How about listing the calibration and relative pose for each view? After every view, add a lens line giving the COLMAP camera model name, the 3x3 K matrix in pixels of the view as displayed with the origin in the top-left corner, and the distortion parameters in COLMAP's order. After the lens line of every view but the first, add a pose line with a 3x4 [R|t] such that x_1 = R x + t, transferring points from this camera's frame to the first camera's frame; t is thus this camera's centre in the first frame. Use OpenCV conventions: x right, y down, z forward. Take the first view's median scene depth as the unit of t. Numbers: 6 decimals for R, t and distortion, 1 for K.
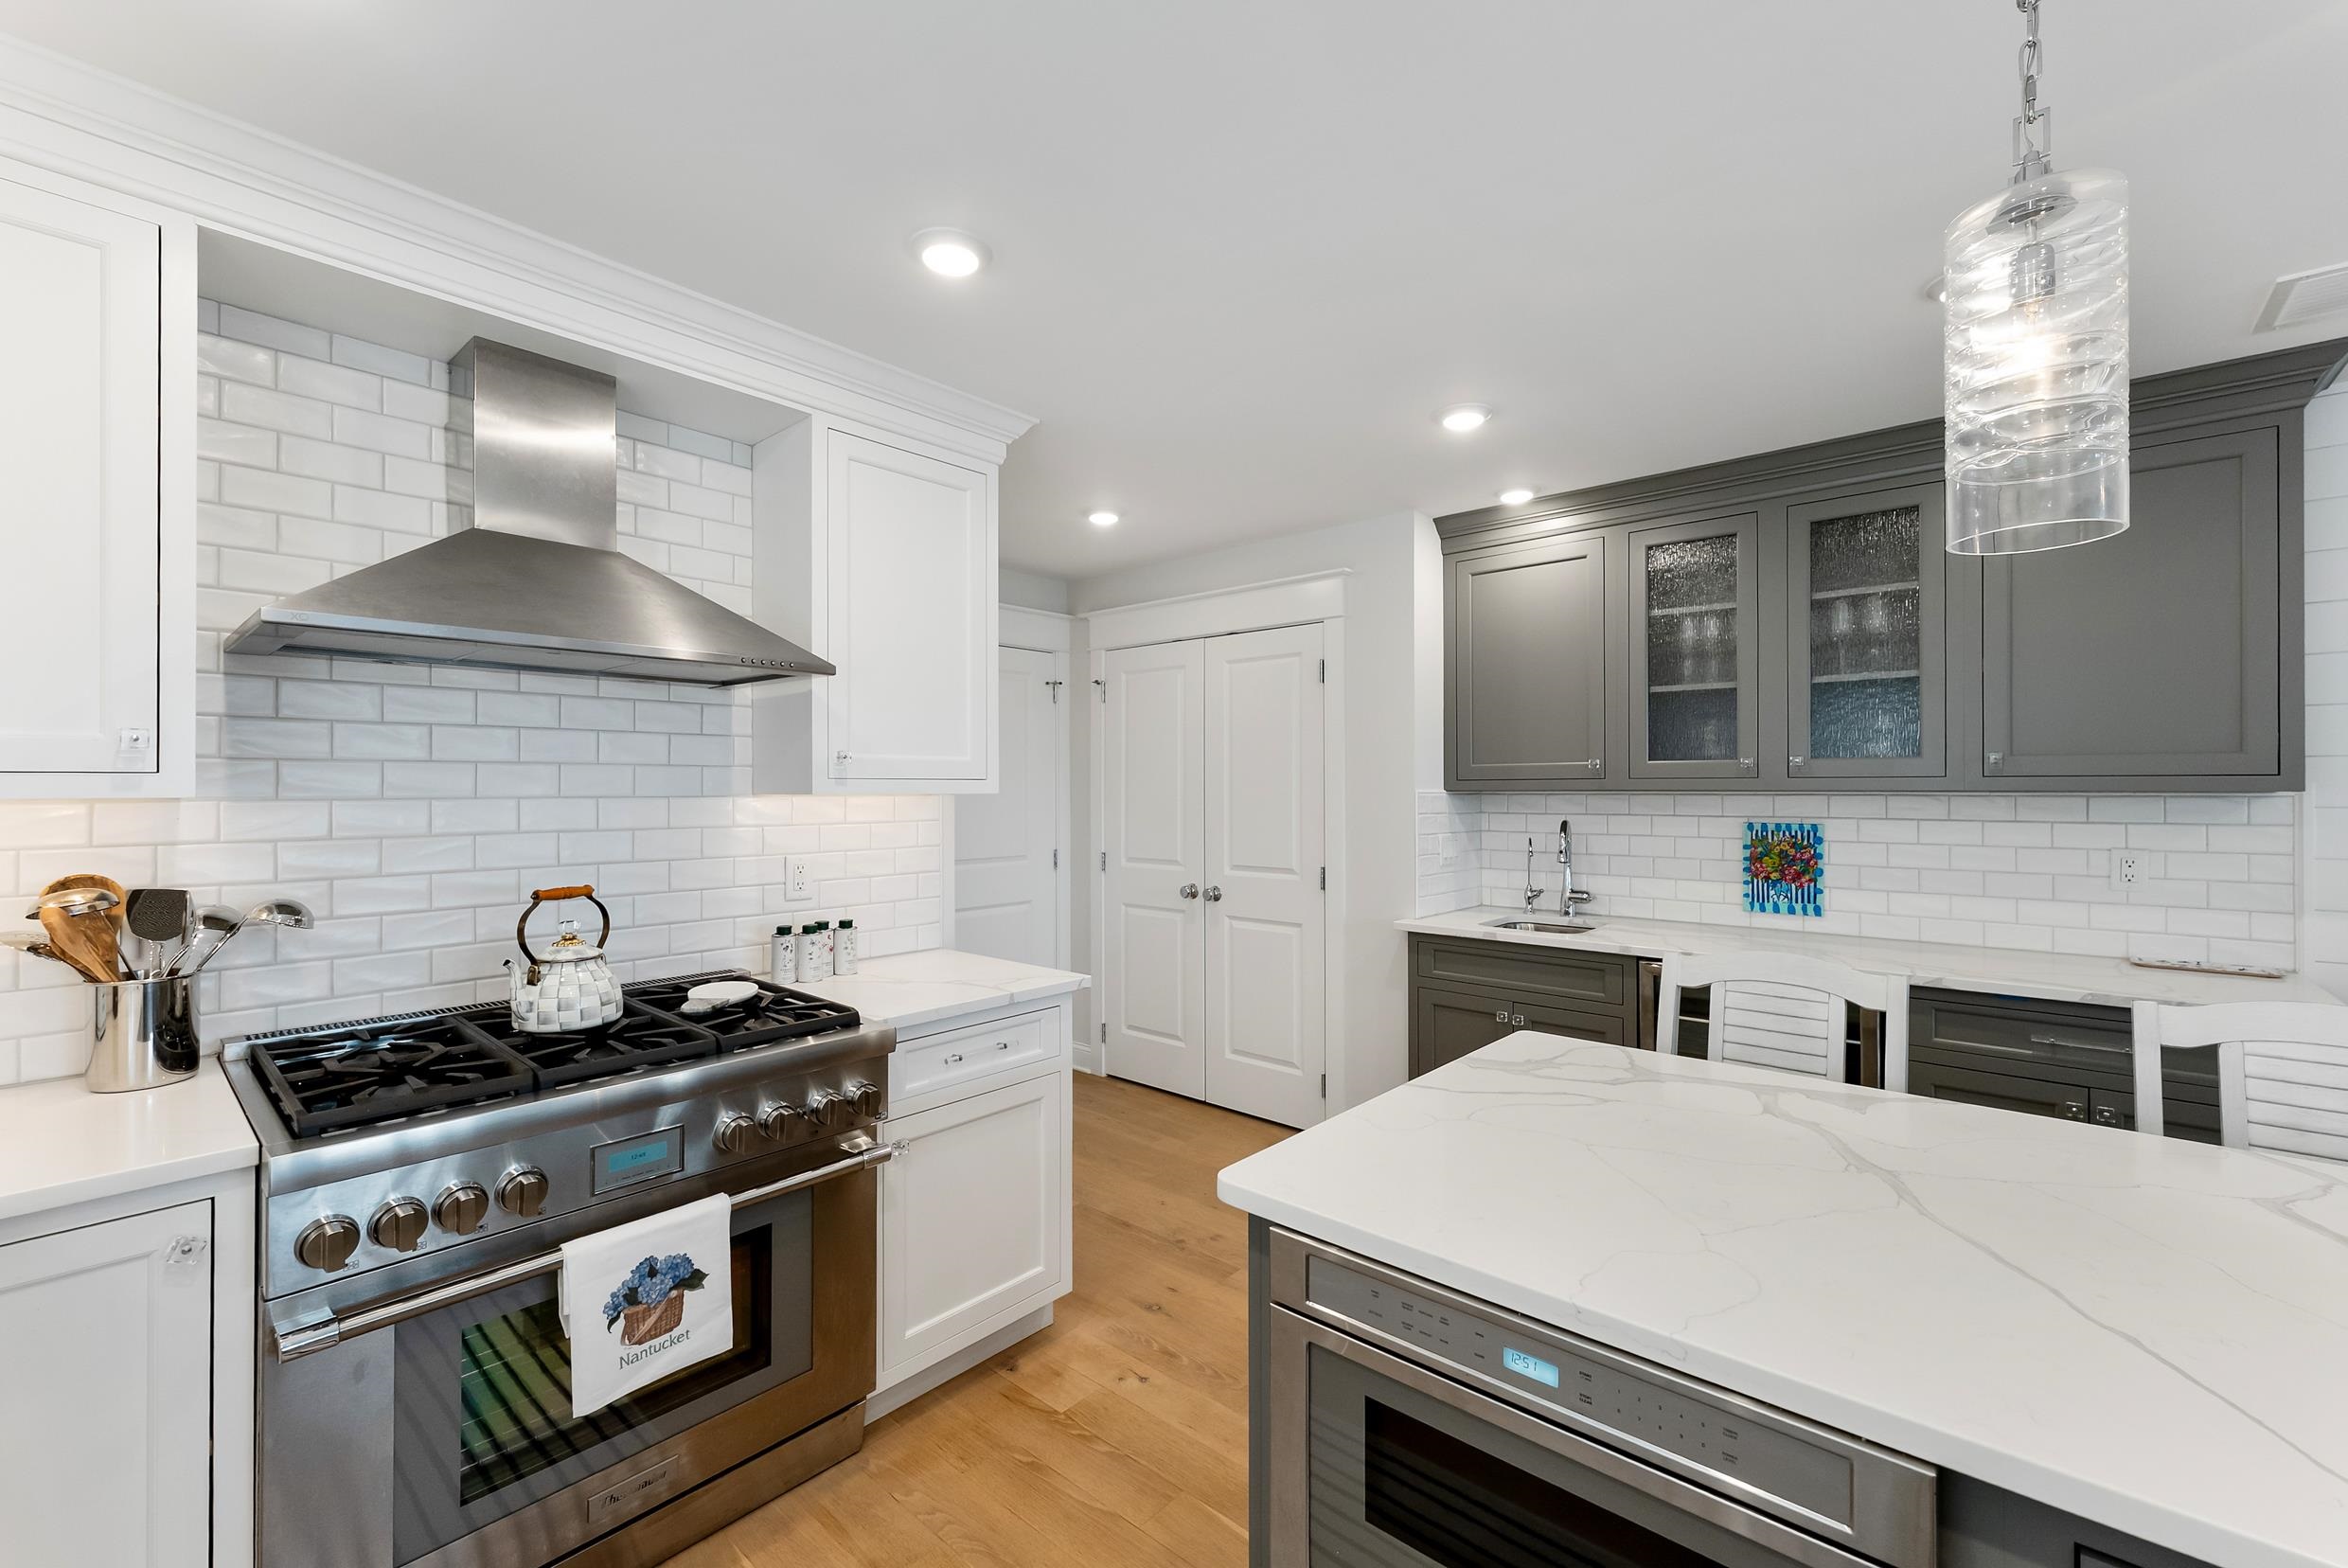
lens RADIAL K [[961.9, 0, 1174.0], [0, 961.9, 784.0], [0, 0, 1]] dist [0.000318, -0.000110]
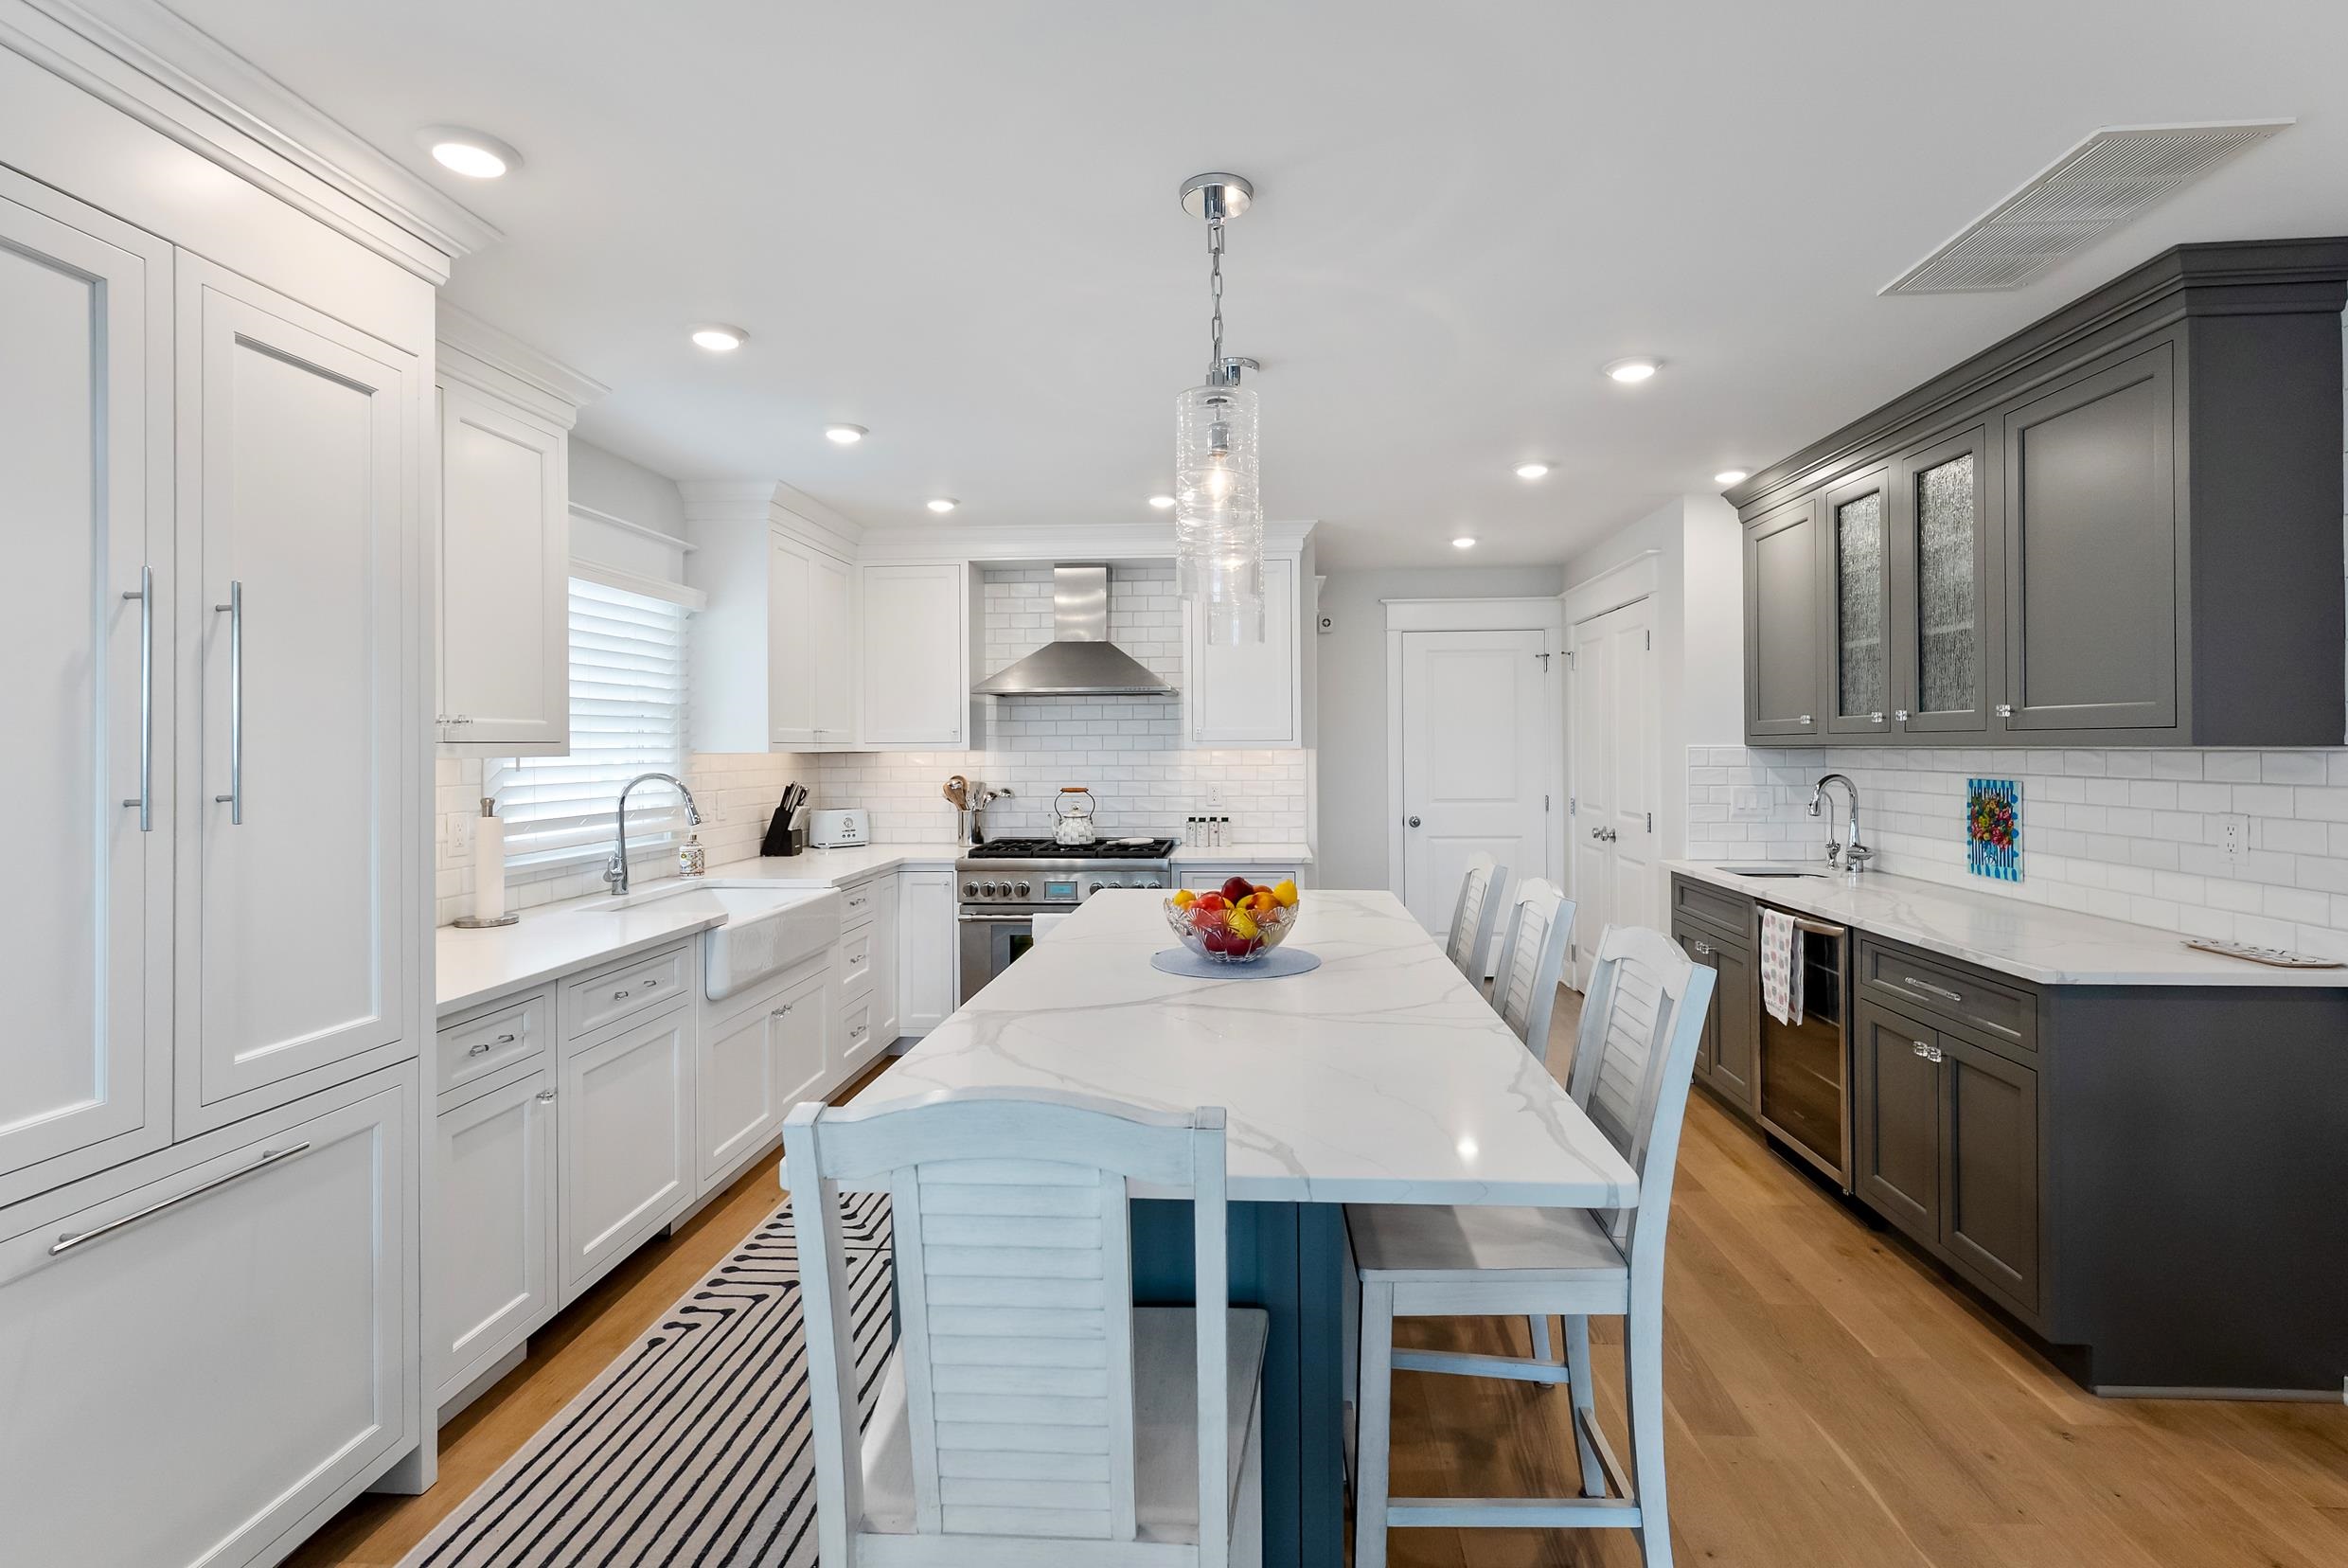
lens RADIAL K [[1065.4, 0, 1176.8], [0, 1065.4, 745.0], [0, 0, 1]] dist [0.001426, -0.000158]
pose [[0.608453, -0.003300, -0.793583, 1.131088], [0.009211, 0.999953, 0.002905, -0.003560], [0.793536, -0.009077, 0.608455, -0.290999]]
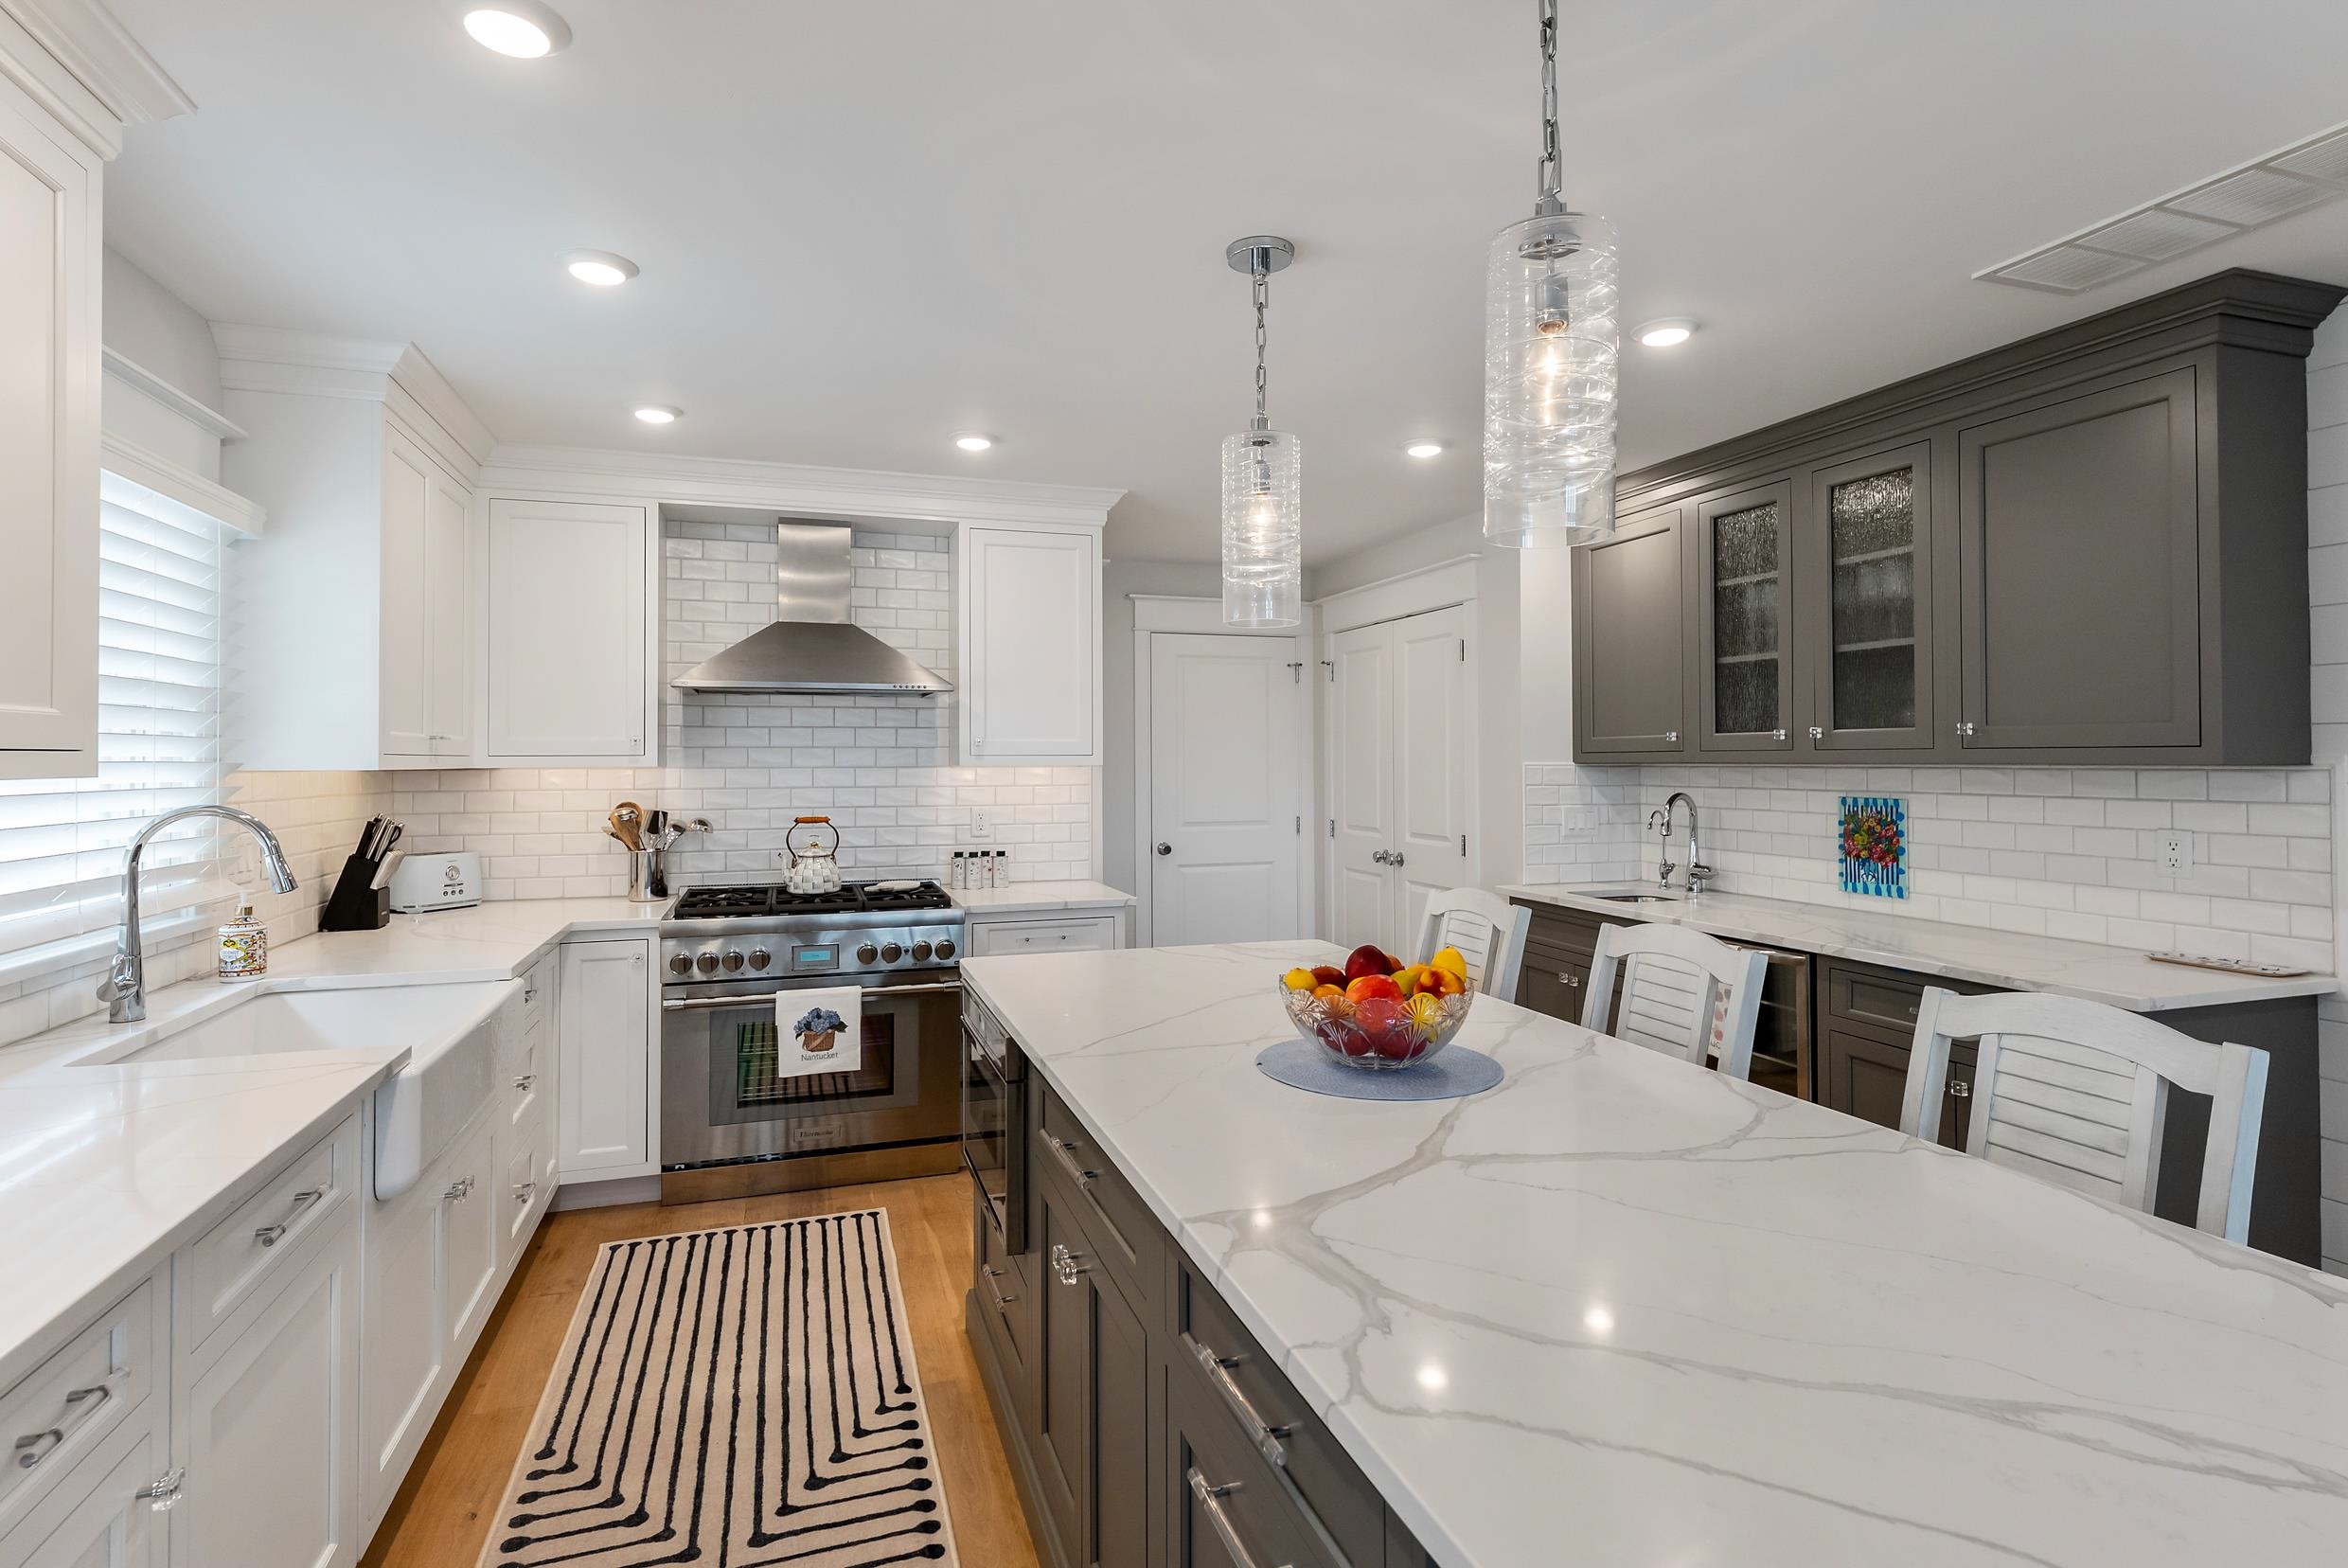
lens RADIAL K [[1140.4, 0, 1155.3], [0, 1140.4, 746.8], [0, 0, 1]] dist [0.001189, -0.000444]
pose [[0.861950, -0.007287, -0.506940, 0.694303], [0.003851, 0.999962, -0.007826, -0.003424], [0.506978, 0.004793, 0.861946, -0.359434]]
